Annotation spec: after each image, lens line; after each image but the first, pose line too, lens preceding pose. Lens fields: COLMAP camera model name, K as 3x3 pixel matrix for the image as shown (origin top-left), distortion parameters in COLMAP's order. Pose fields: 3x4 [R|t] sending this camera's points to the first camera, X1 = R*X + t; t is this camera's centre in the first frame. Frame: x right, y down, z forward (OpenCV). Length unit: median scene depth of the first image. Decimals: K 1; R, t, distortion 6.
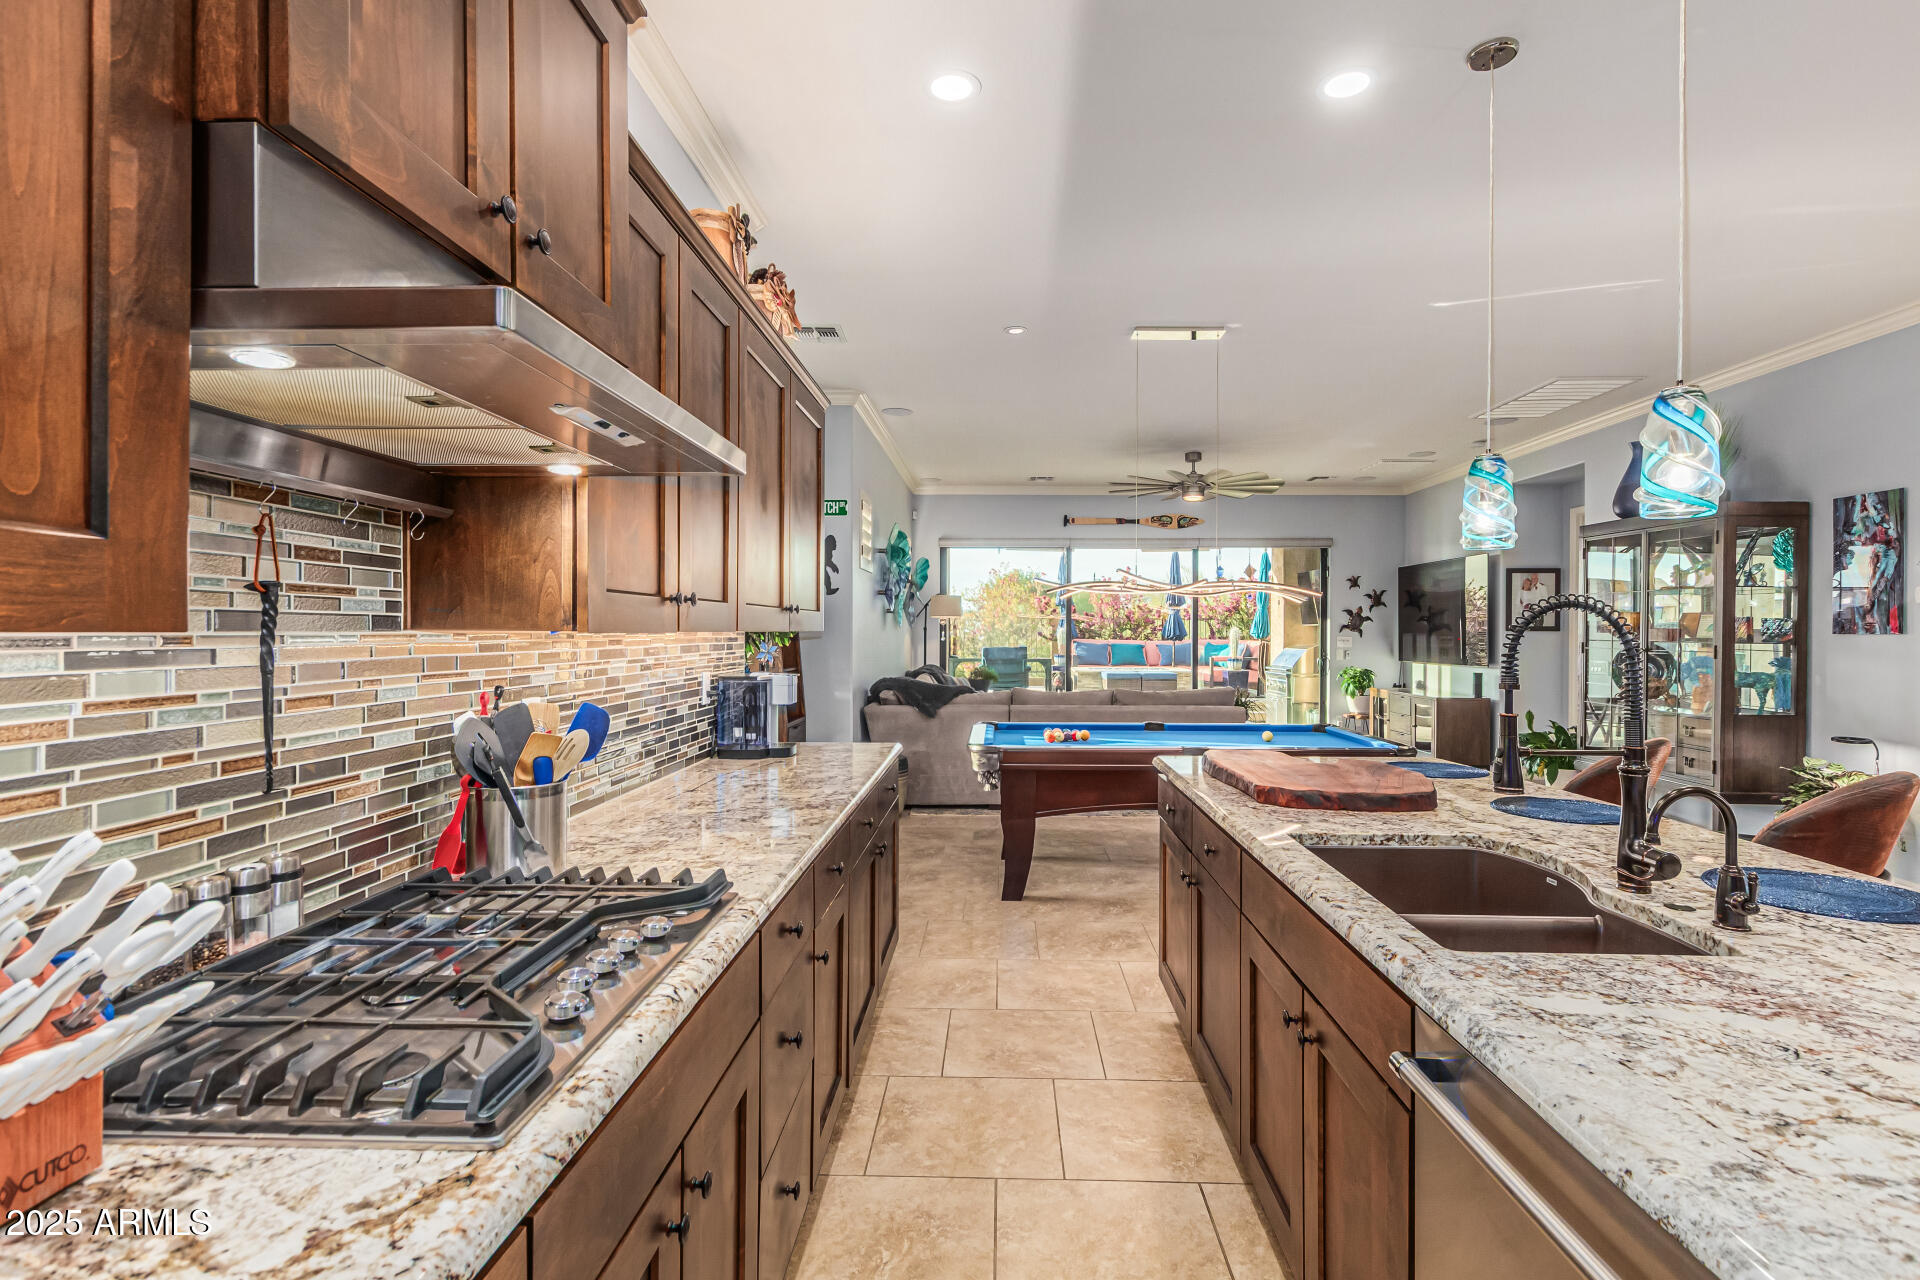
lens RADIAL K [[901.7, 0, 976.2], [0, 901.7, 641.3], [0, 0, 1]] dist [0.016916, -0.008734]
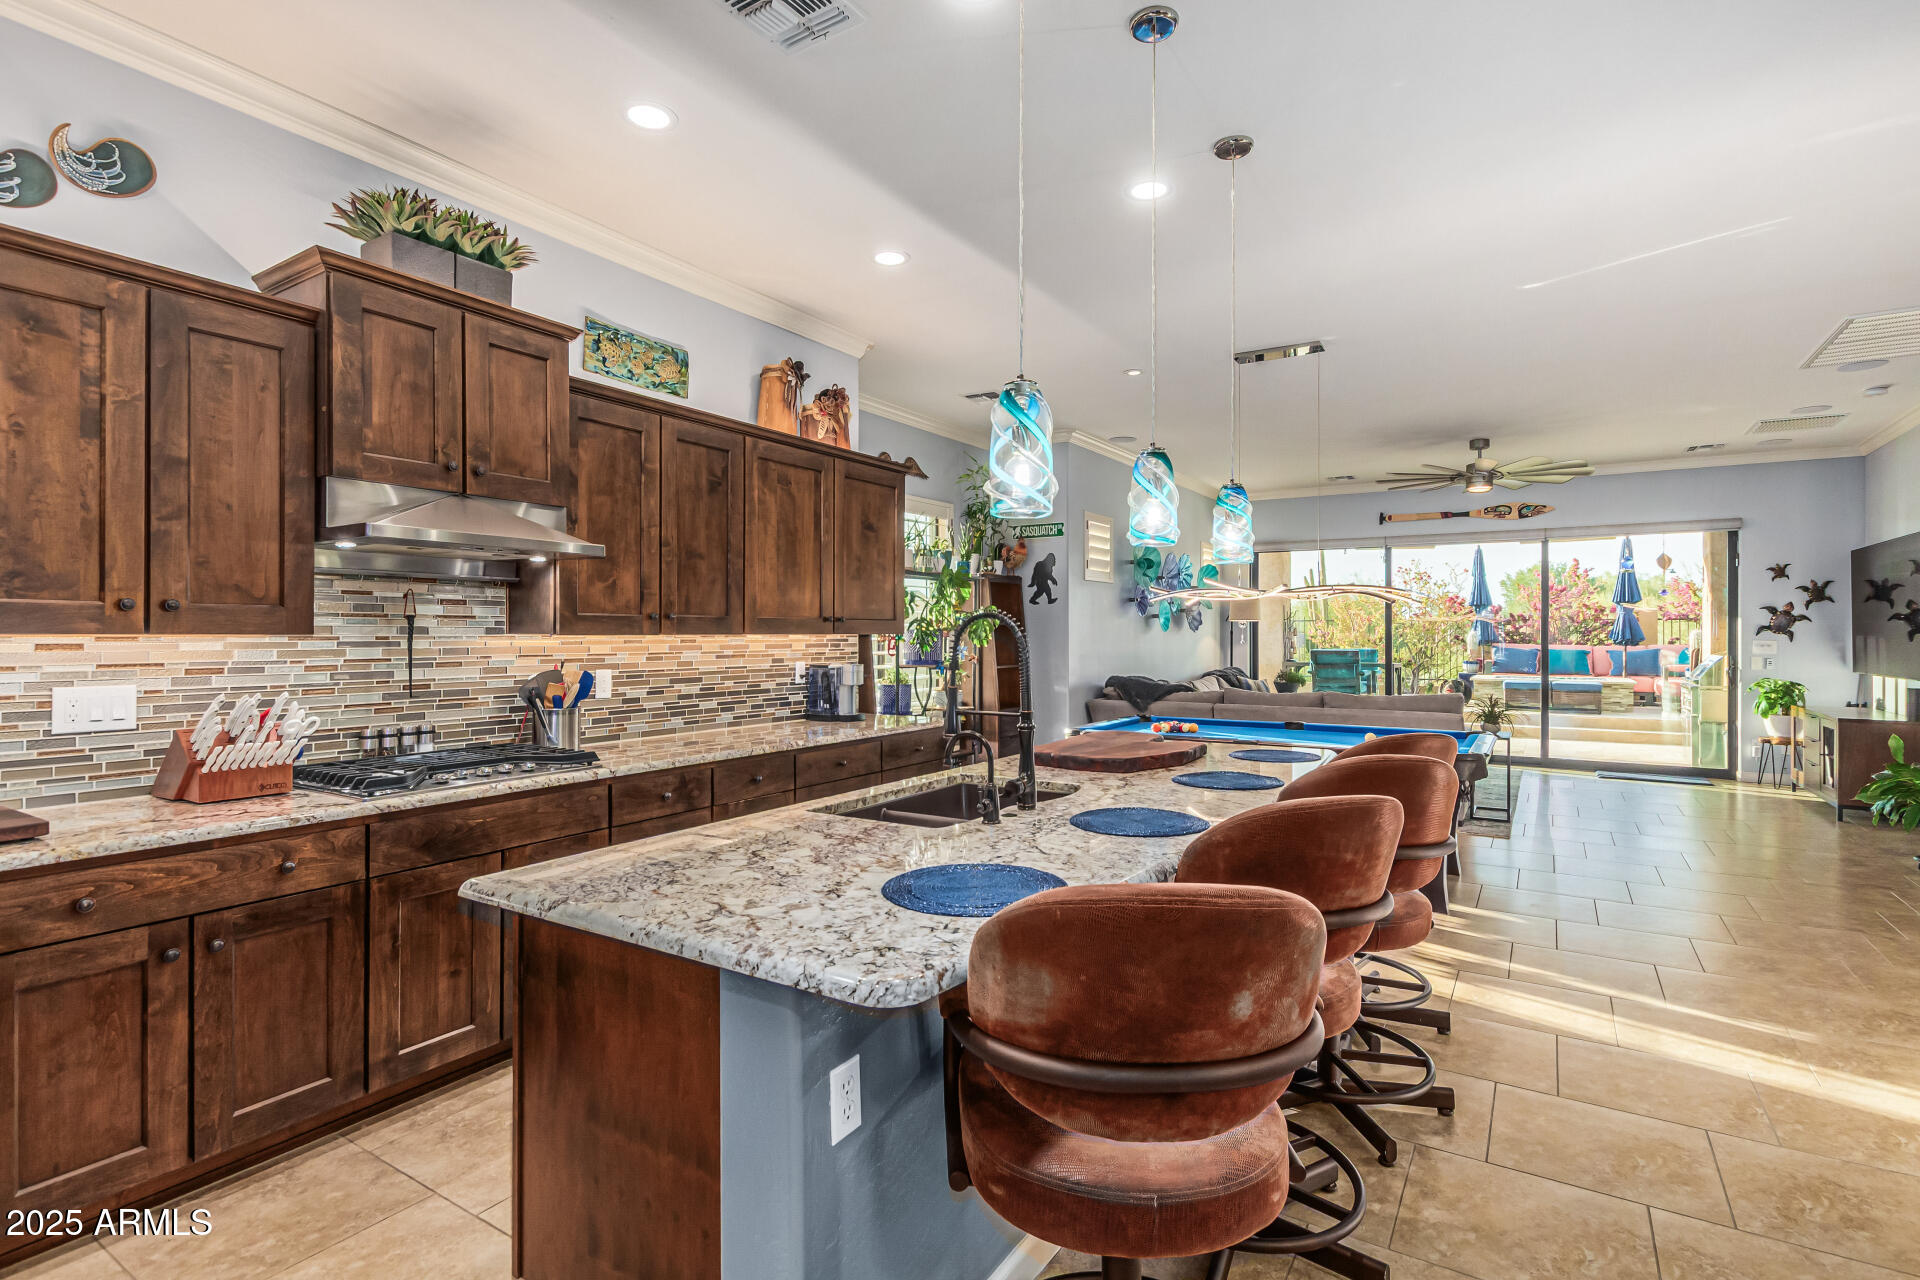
lens RADIAL K [[912.0, 0, 972.3], [0, 912.0, 634.8], [0, 0, 1]] dist [0.016632, -0.007020]
pose [[0.861253, -0.001622, -0.508173, 0.315536], [-0.004362, 0.999934, -0.010583, 0.001844], [0.508157, 0.011331, 0.861190, -0.070812]]
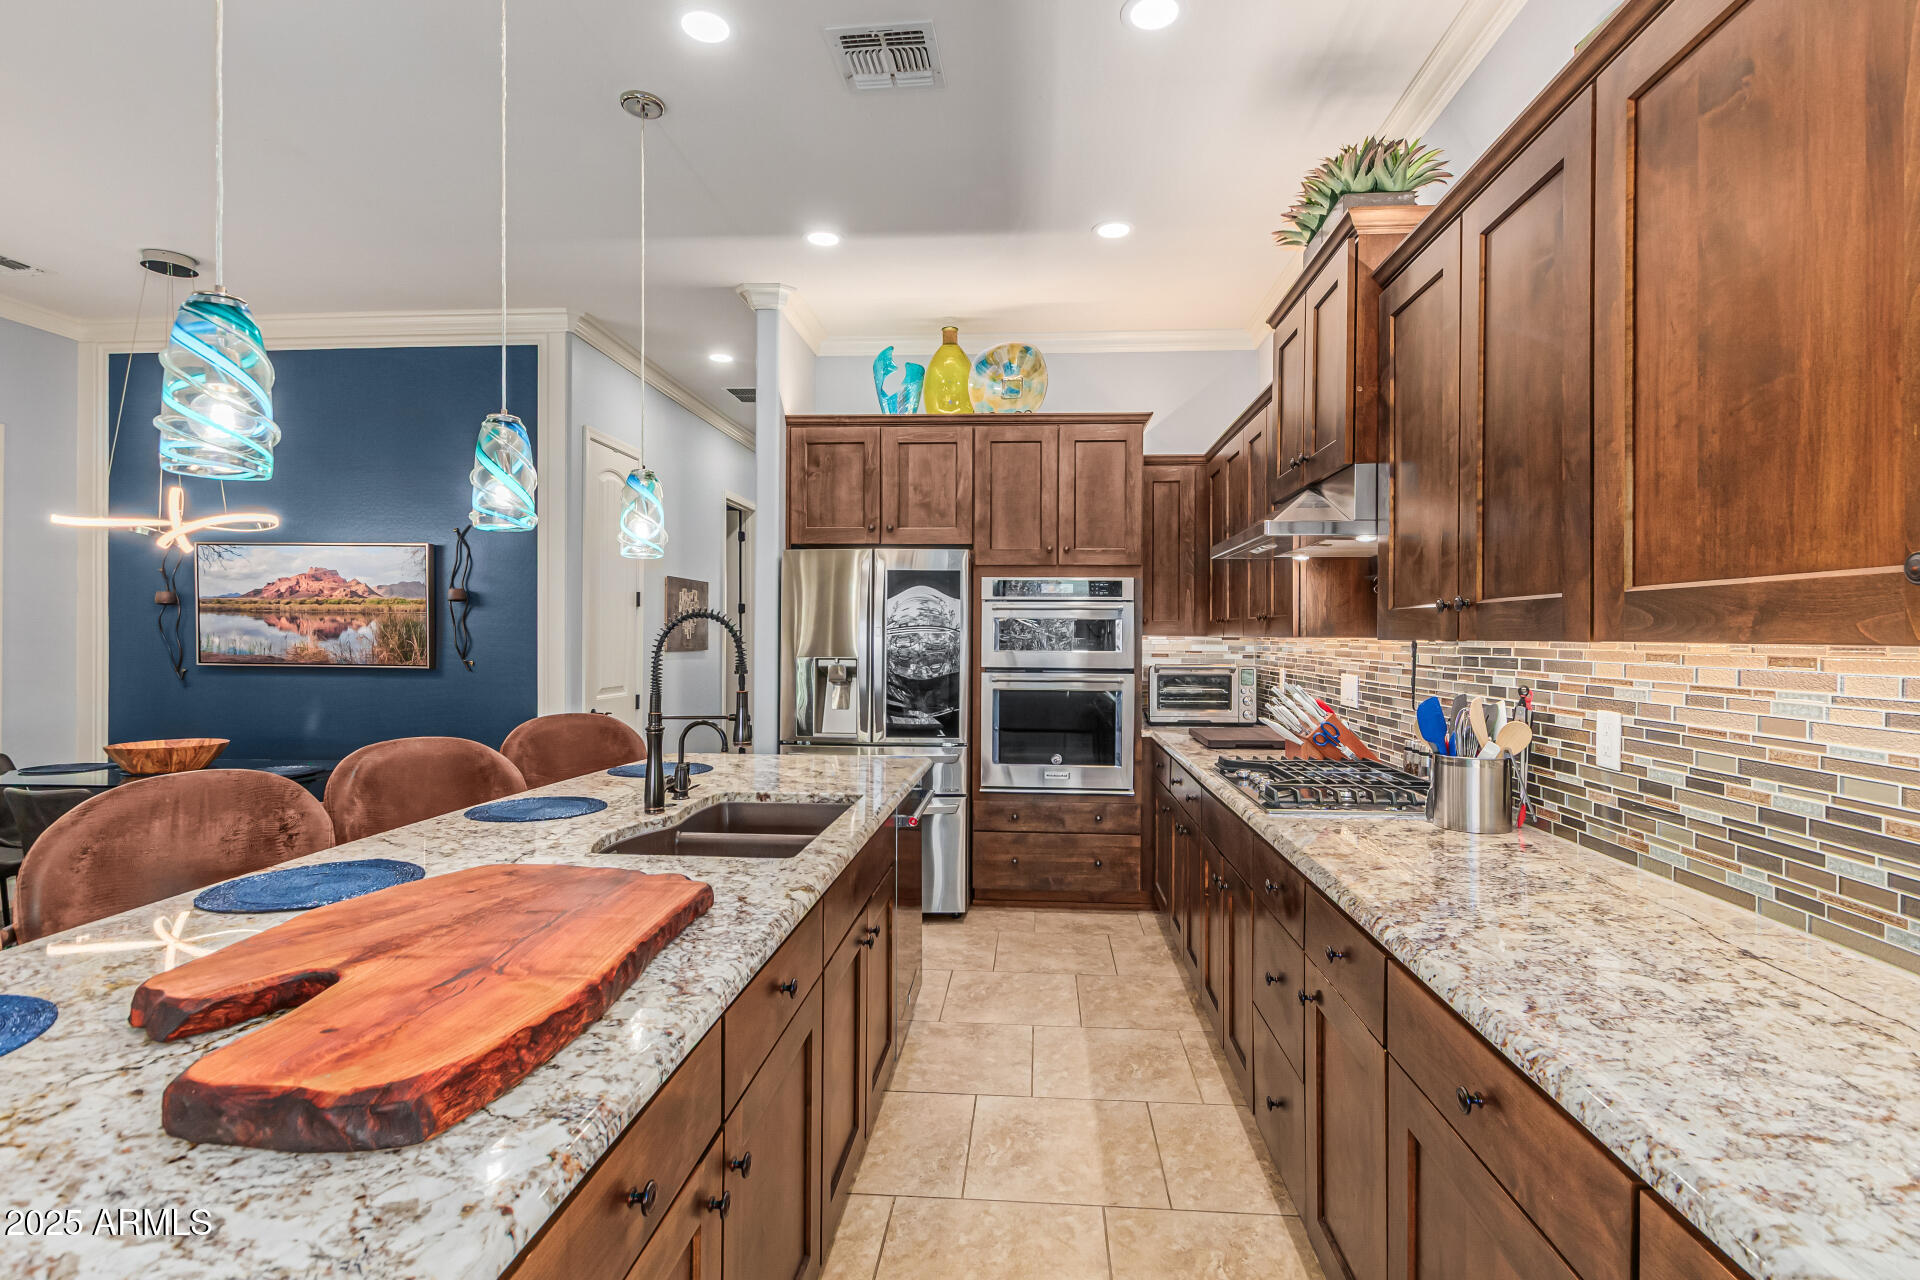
lens RADIAL K [[912.0, 0, 972.3], [0, 912.0, 634.8], [0, 0, 1]] dist [0.016632, -0.007020]
pose [[-0.998978, -0.006965, 0.044654, 0.035550], [-0.006440, 0.999909, 0.011884, -0.006527], [-0.044733, 0.011584, -0.998932, 0.547181]]
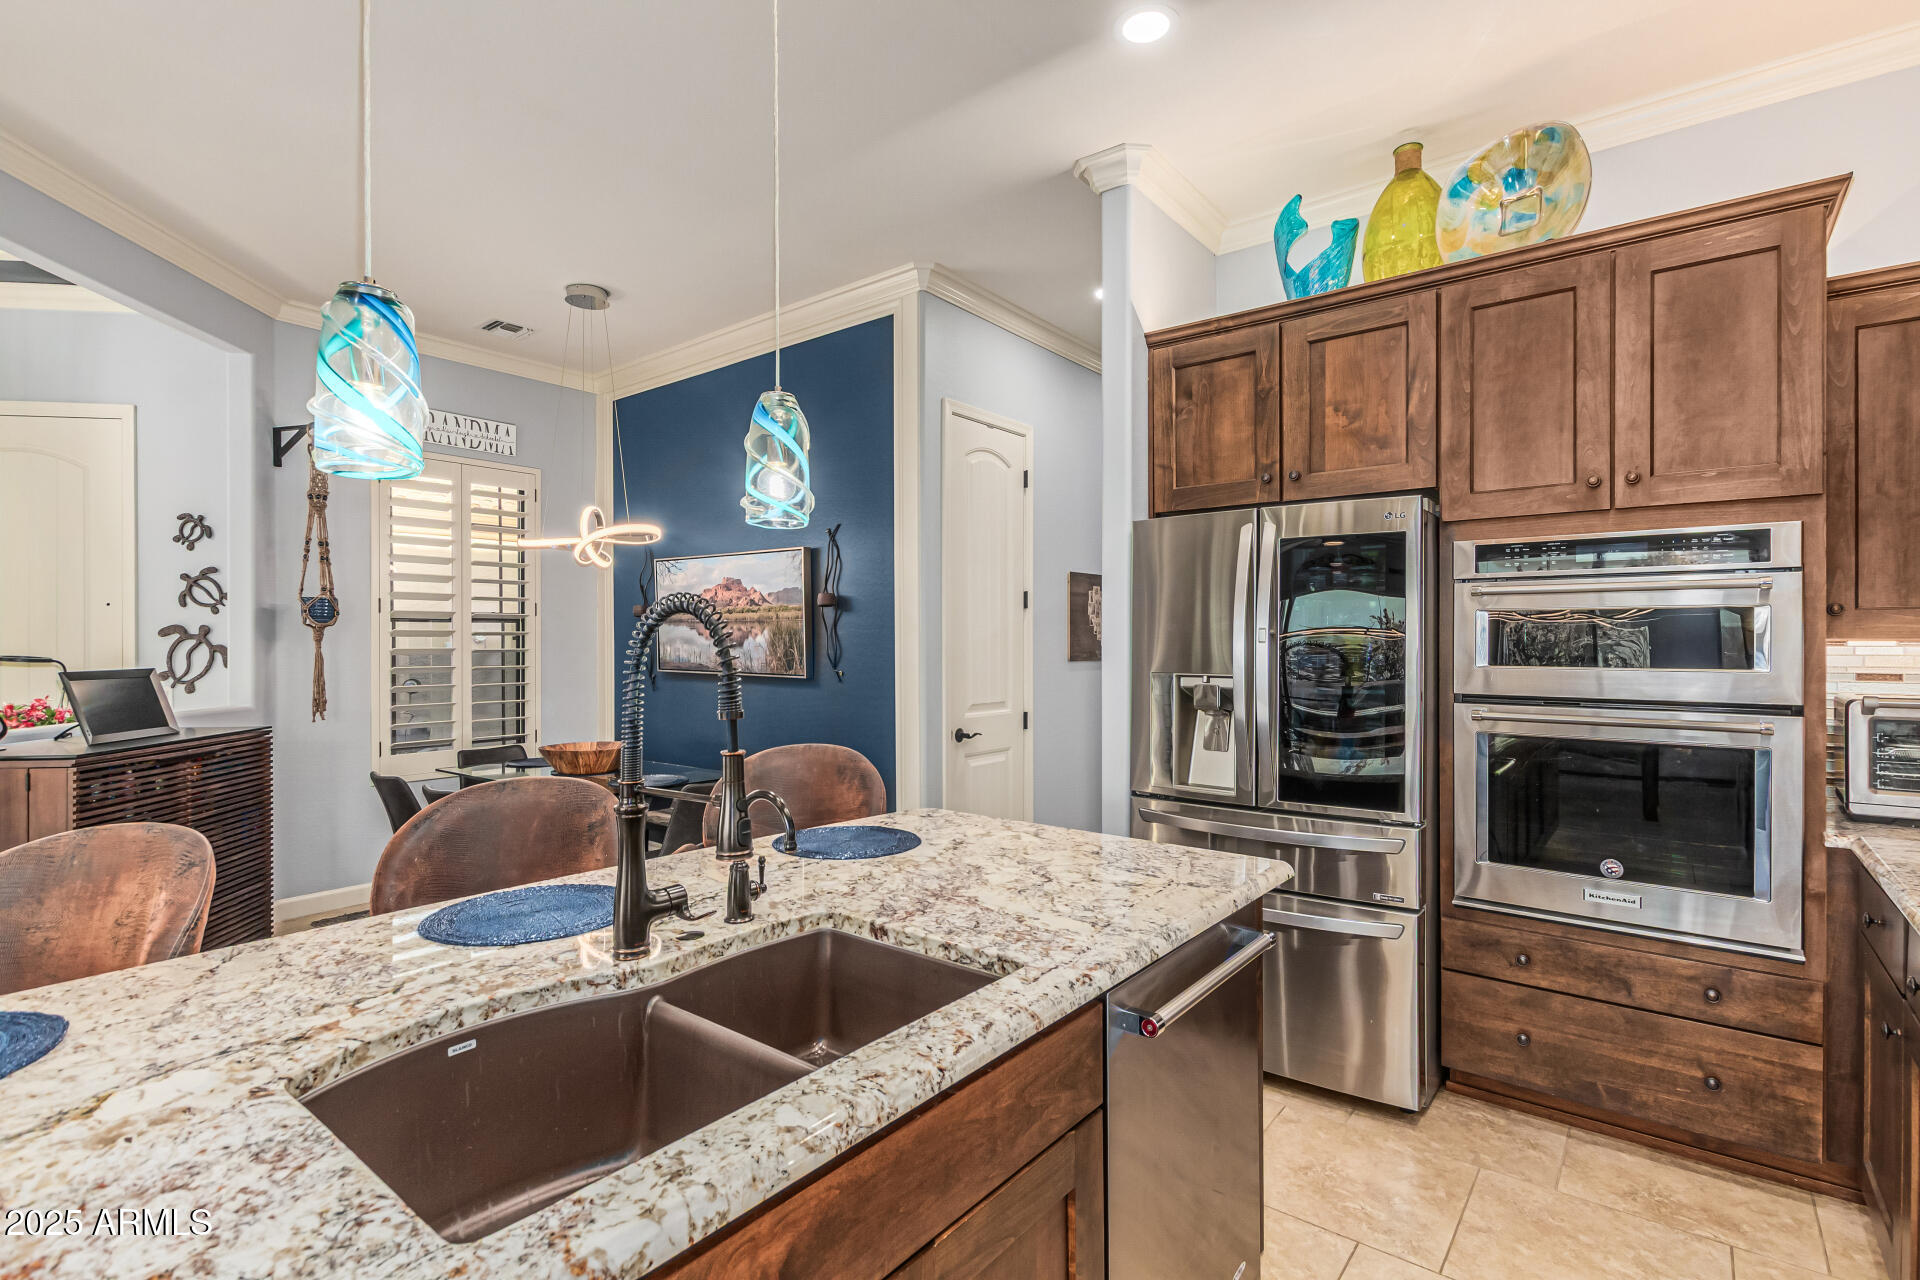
lens RADIAL K [[901.7, 0, 976.2], [0, 901.7, 641.3], [0, 0, 1]] dist [0.016916, -0.008734]
pose [[-0.807598, -0.001675, 0.589732, -0.002244], [0.006937, 0.999900, 0.012341, -0.004081], [-0.589693, 0.014058, -0.807505, 0.333479]]
